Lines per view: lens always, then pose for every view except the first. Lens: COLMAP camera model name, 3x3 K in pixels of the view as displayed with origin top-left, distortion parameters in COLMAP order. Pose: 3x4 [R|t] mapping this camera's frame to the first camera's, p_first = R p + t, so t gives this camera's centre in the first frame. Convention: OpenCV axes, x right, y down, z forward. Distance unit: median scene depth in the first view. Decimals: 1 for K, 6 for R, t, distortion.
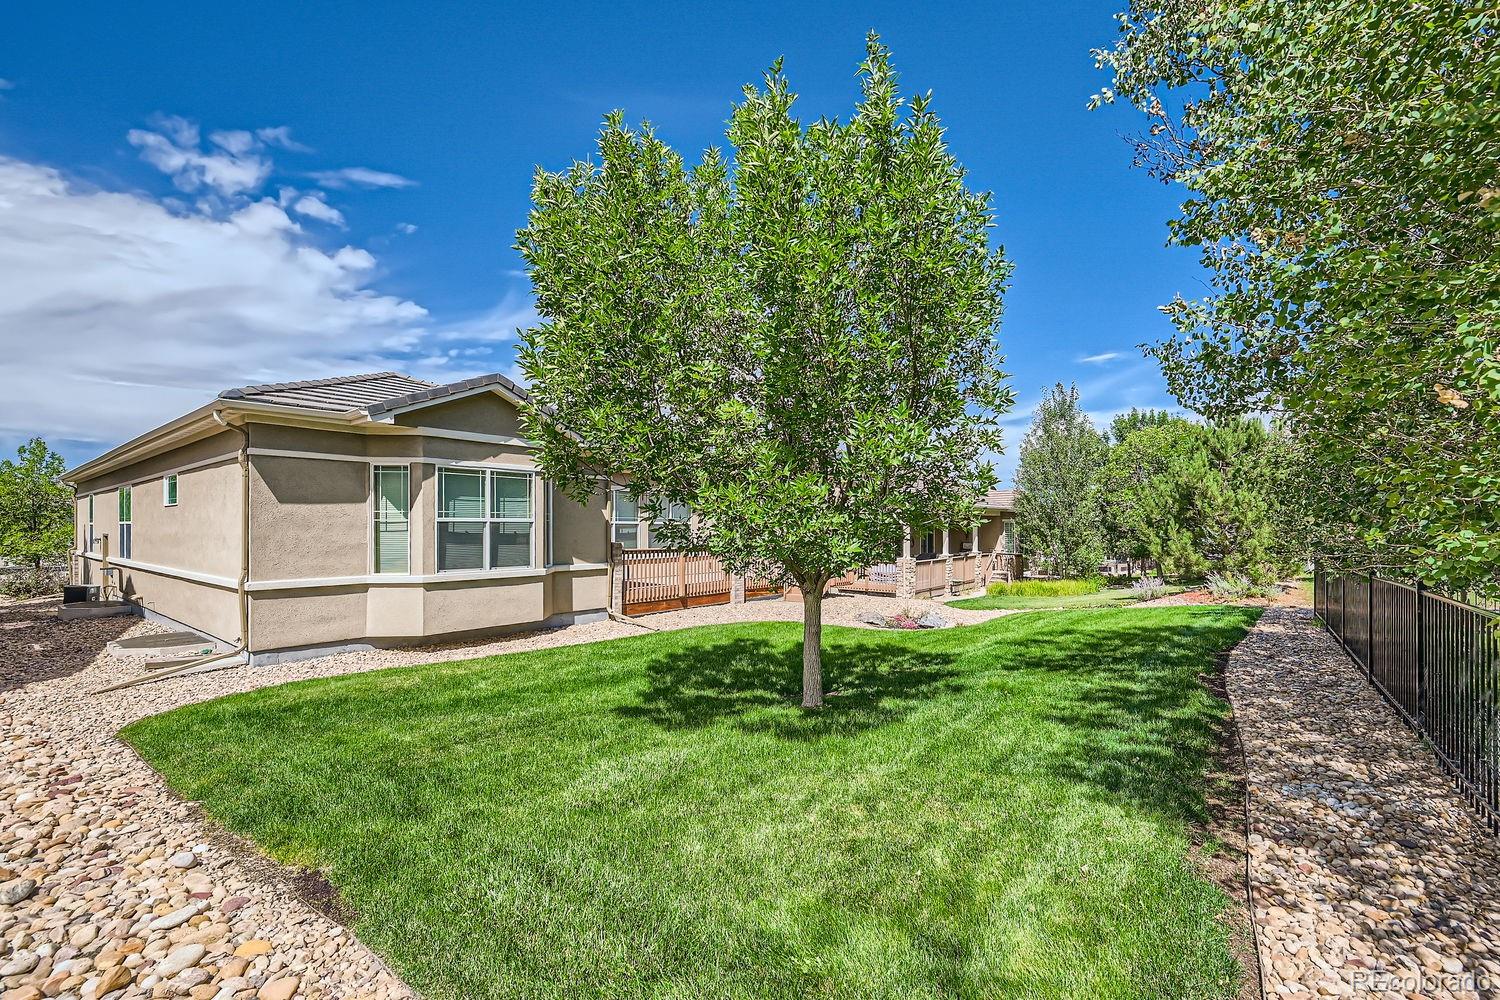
lens RADIAL K [[625.6, 0, 747.4], [0, 625.6, 530.6], [0, 0, 1]] dist [-0.001340, -0.000012]
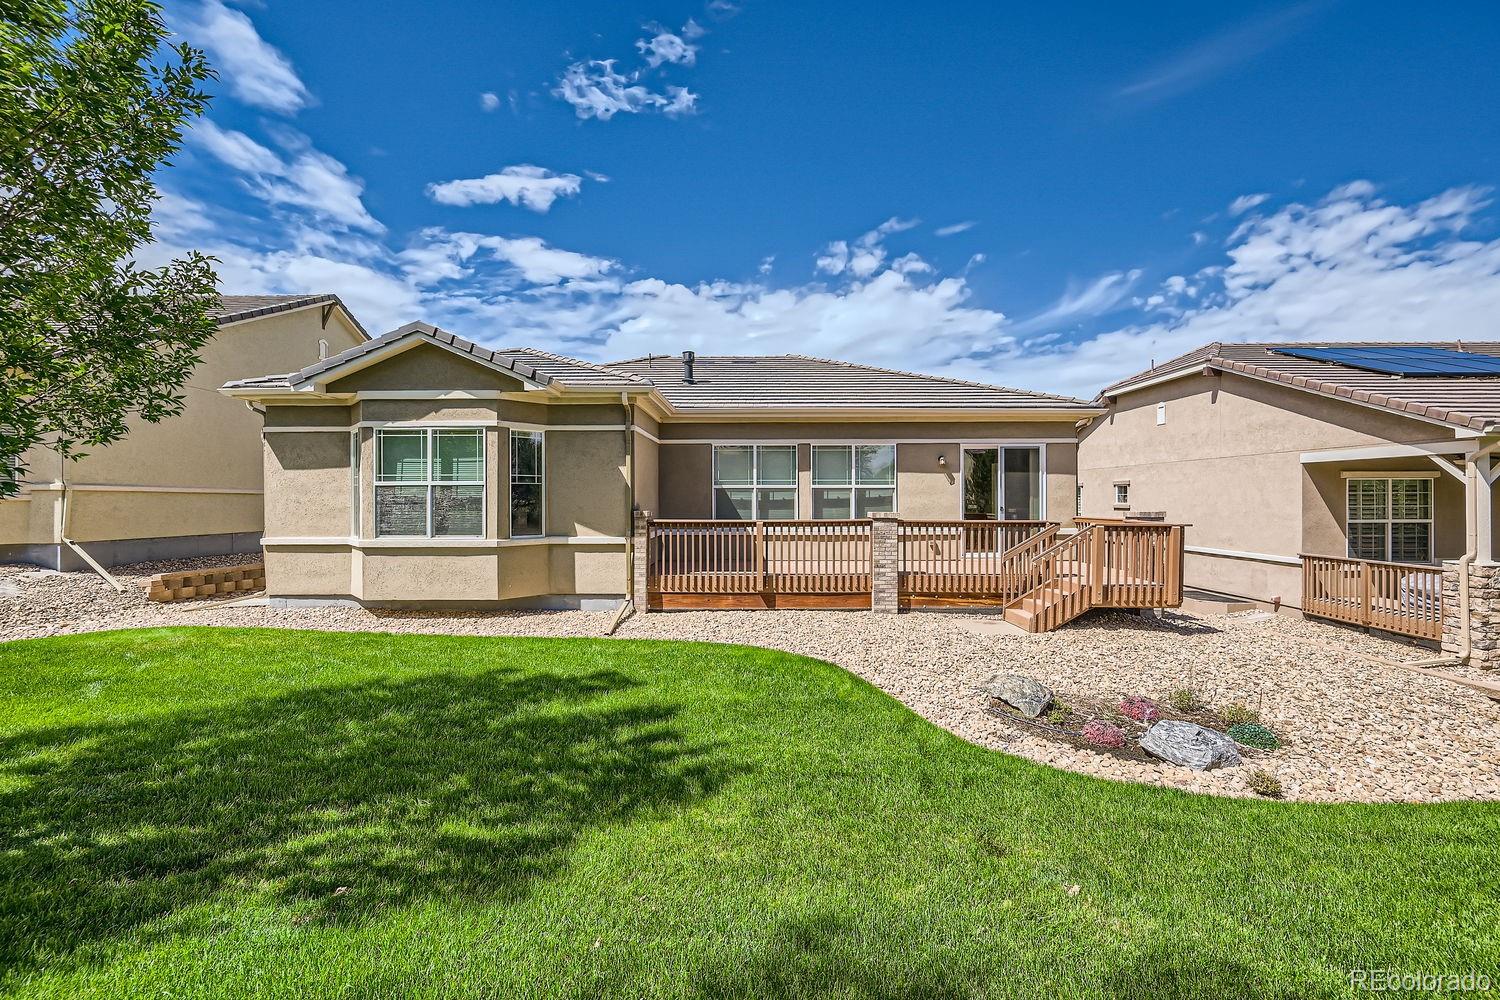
lens RADIAL K [[609.7, 0, 751.5], [0, 609.7, 499.2], [0, 0, 1]] dist [0.000227, 0.000073]
pose [[0.622892, -0.001320, -0.782307, 0.565796], [0.000868, 0.999999, -0.000997, 0.007364], [0.782307, -0.000058, 0.622893, 0.788244]]
